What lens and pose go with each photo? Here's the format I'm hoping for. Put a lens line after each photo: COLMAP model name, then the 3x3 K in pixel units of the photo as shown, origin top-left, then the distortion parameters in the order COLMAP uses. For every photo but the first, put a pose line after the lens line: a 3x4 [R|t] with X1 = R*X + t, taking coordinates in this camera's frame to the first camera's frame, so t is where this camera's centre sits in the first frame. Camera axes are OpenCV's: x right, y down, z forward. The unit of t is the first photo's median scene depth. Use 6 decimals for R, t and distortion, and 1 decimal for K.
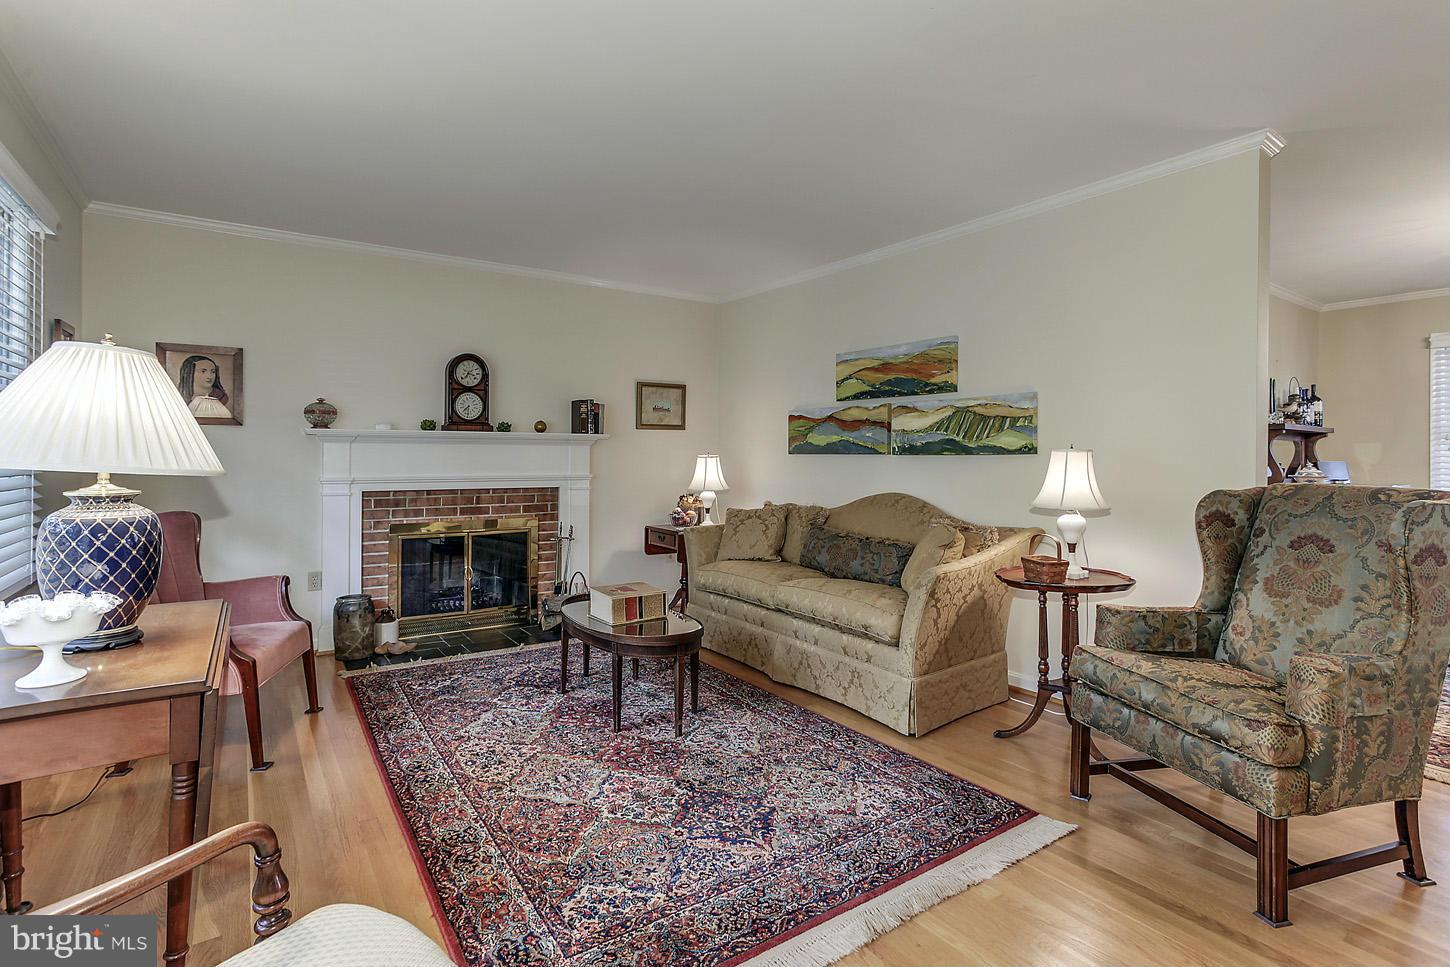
lens RADIAL K [[709.3, 0, 725.8], [0, 709.3, 455.0], [0, 0, 1]] dist [-0.067505, 0.043877]
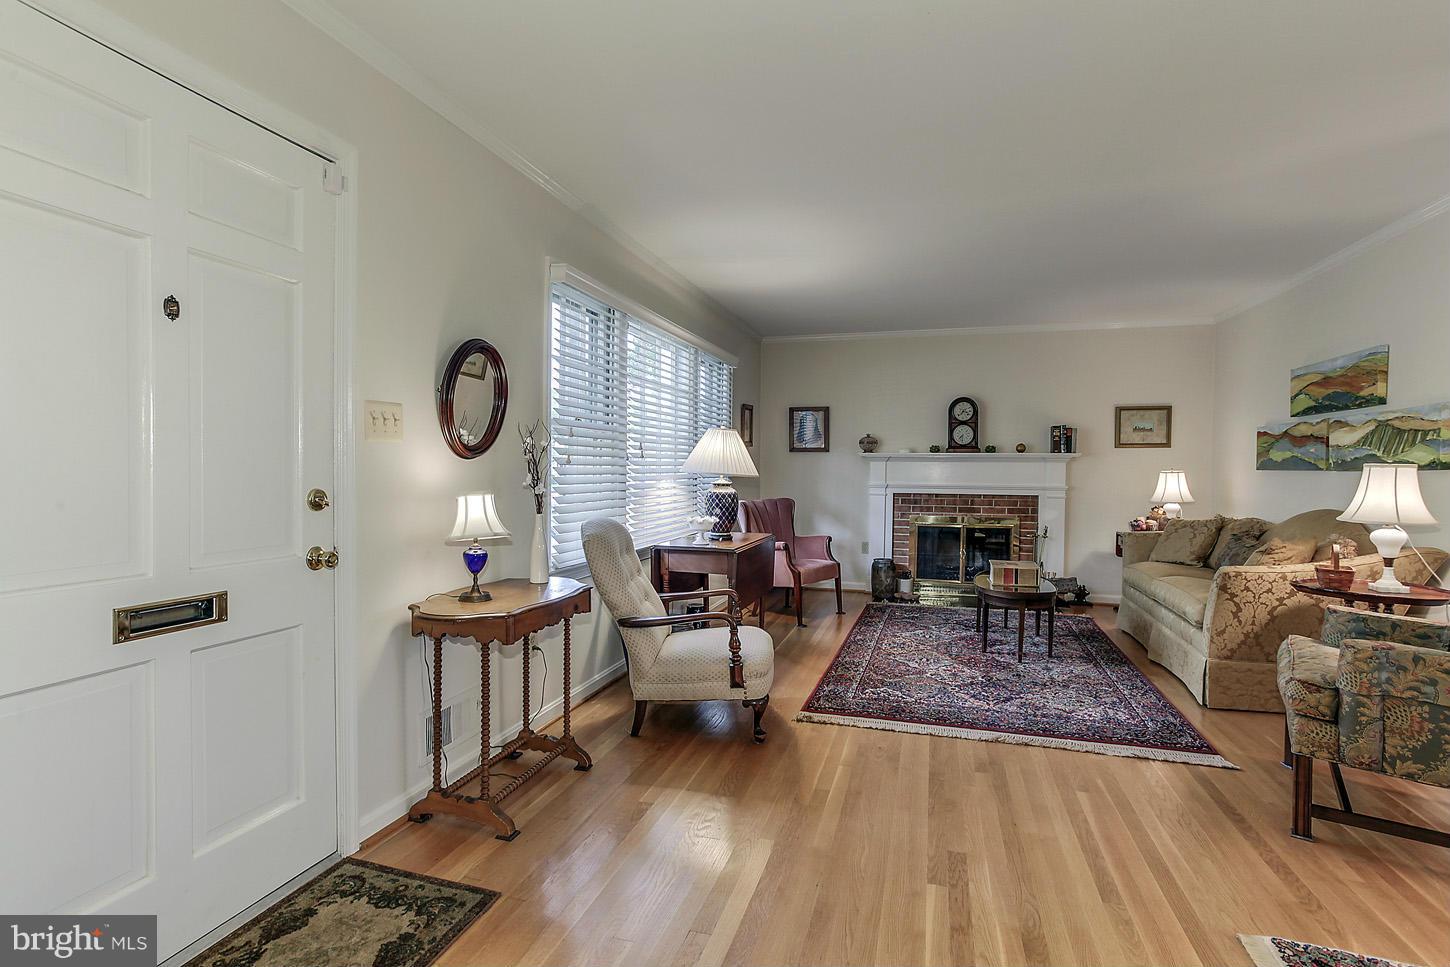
lens RADIAL K [[706.3, 0, 725.0], [0, 706.3, 483.5], [0, 0, 1]] dist [-0.040014, 0.032247]
pose [[0.620337, 0.018126, -0.784126, 0.526939], [-0.004193, 0.999795, 0.019794, 0.002052], [0.784324, -0.008991, 0.620286, -0.288903]]
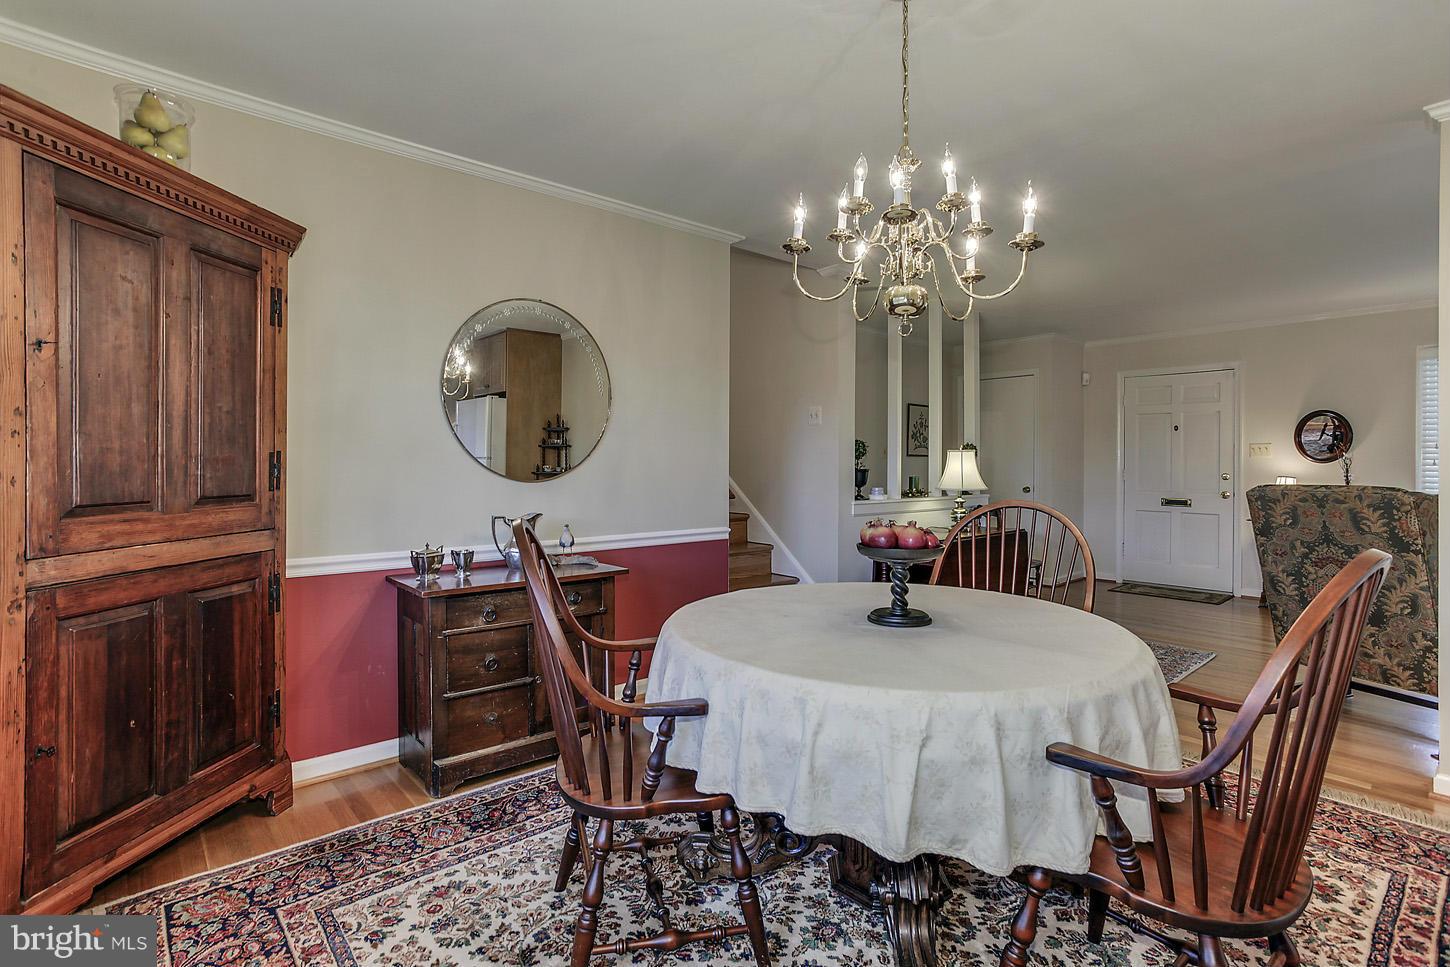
lens RADIAL K [[707.3, 0, 724.4], [0, 707.3, 460.0], [0, 0, 1]] dist [-0.057087, 0.034566]
pose [[-0.993368, -0.011670, -0.114382, 1.295649], [-0.010816, 0.999909, -0.008086, 0.011903], [0.114466, -0.006795, -0.993404, 1.286798]]
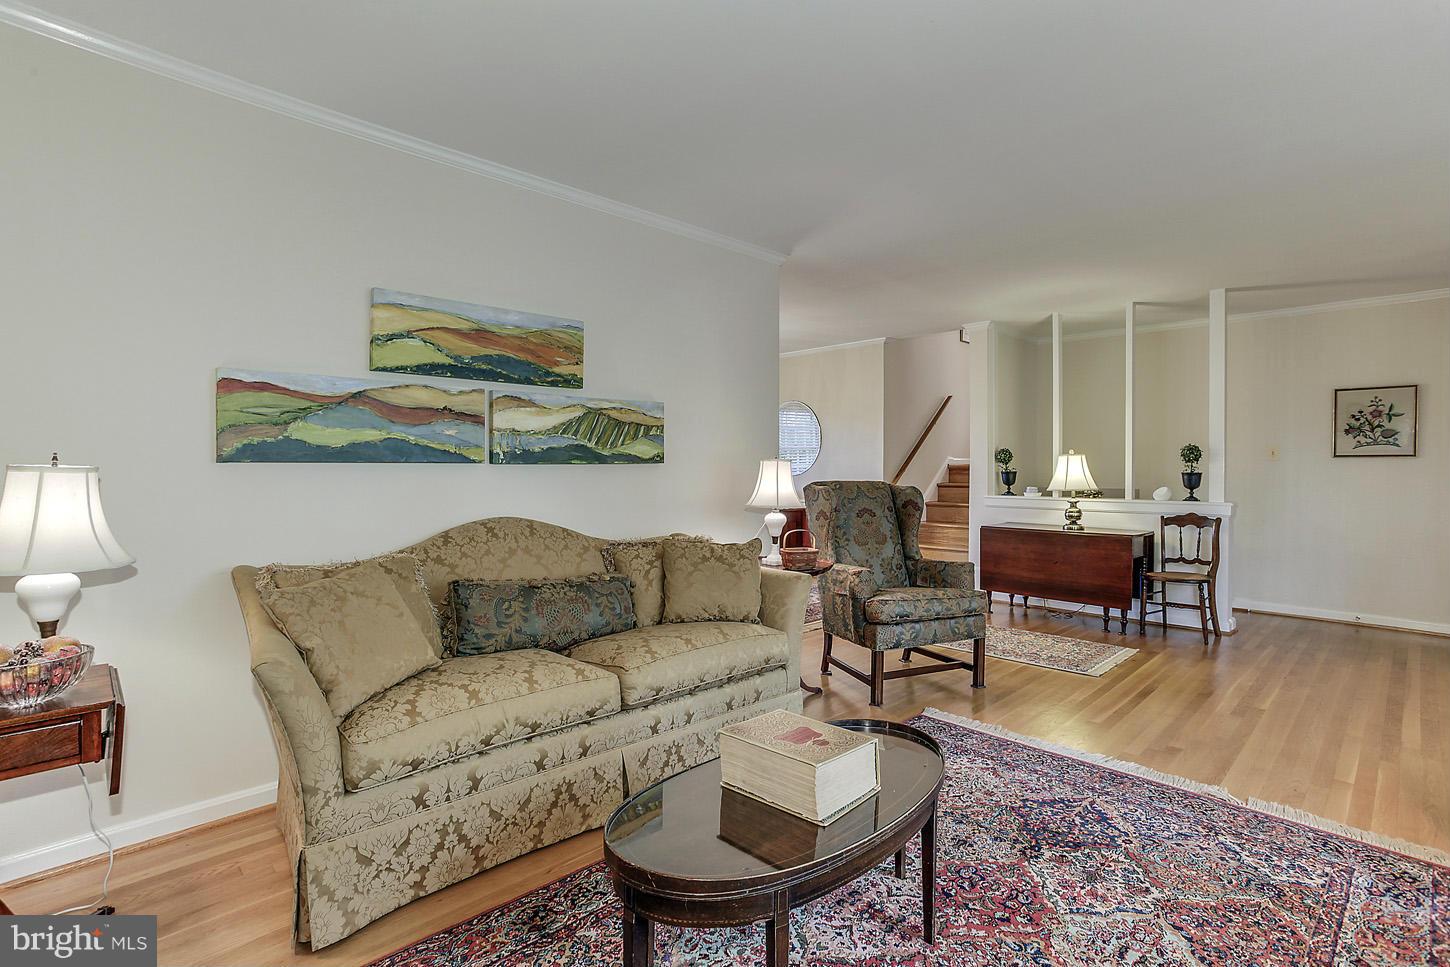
lens RADIAL K [[694.6, 0, 718.5], [0, 694.6, 474.8], [0, 0, 1]] dist [-0.041647, 0.024210]
pose [[-0.159052, -0.017408, 0.987117, -0.530629], [-0.003896, 0.999848, 0.017004, -0.001654], [-0.987263, -0.001141, -0.159095, 0.984700]]
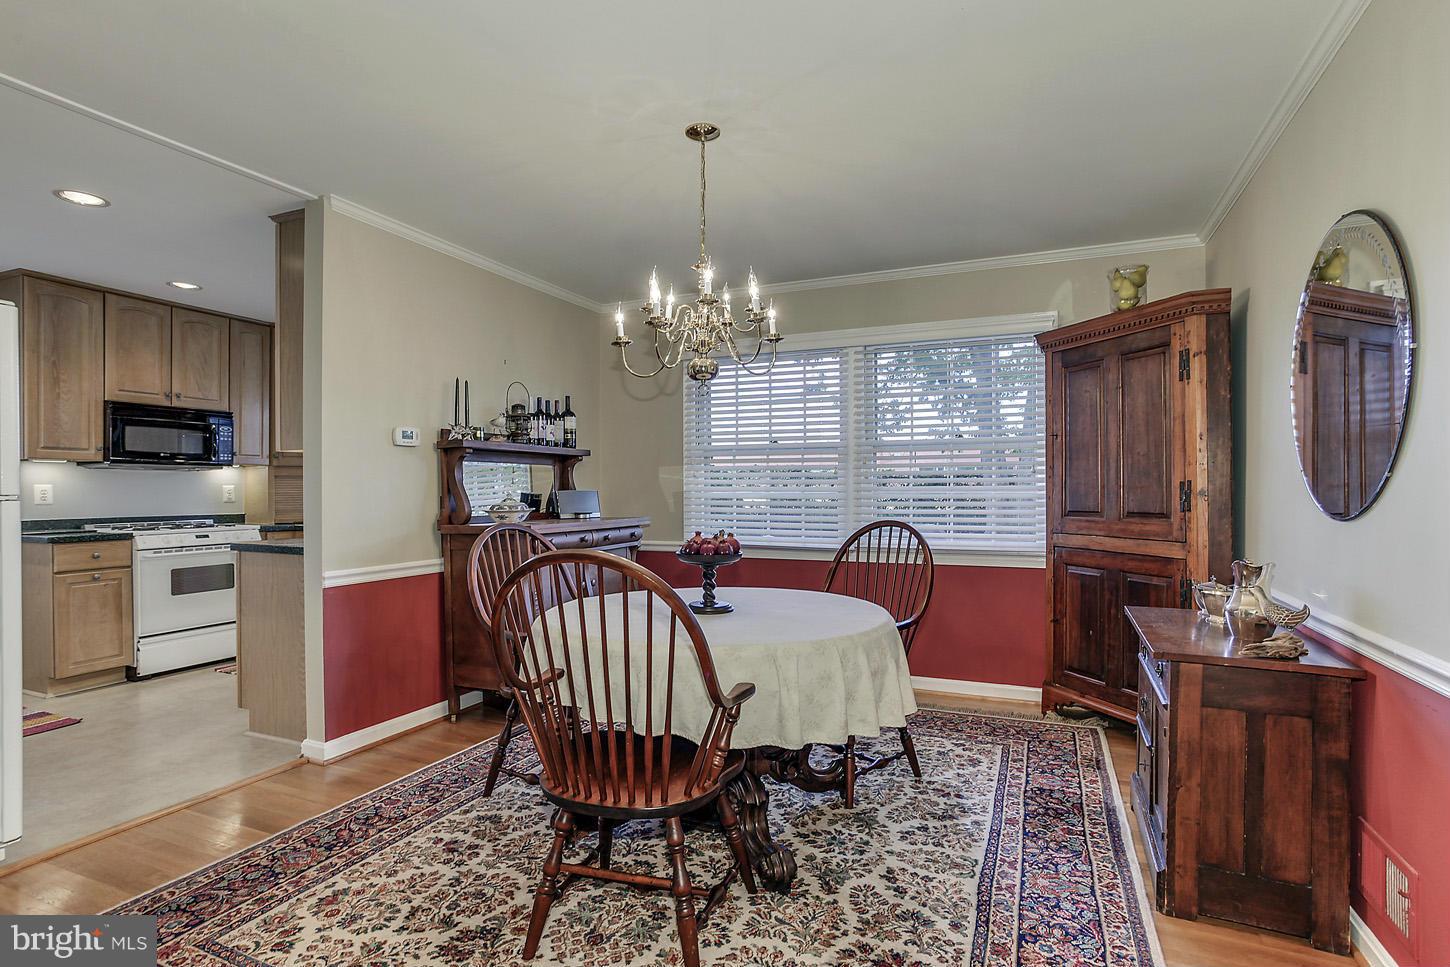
lens RADIAL K [[730.1, 0, 730.9], [0, 730.1, 488.2], [0, 0, 1]] dist [-0.061636, 0.038289]
pose [[0.854252, -0.009006, 0.519781, 0.791223], [0.006993, 0.999959, 0.005833, 0.004016], [-0.519812, -0.001348, 0.854279, 0.236413]]
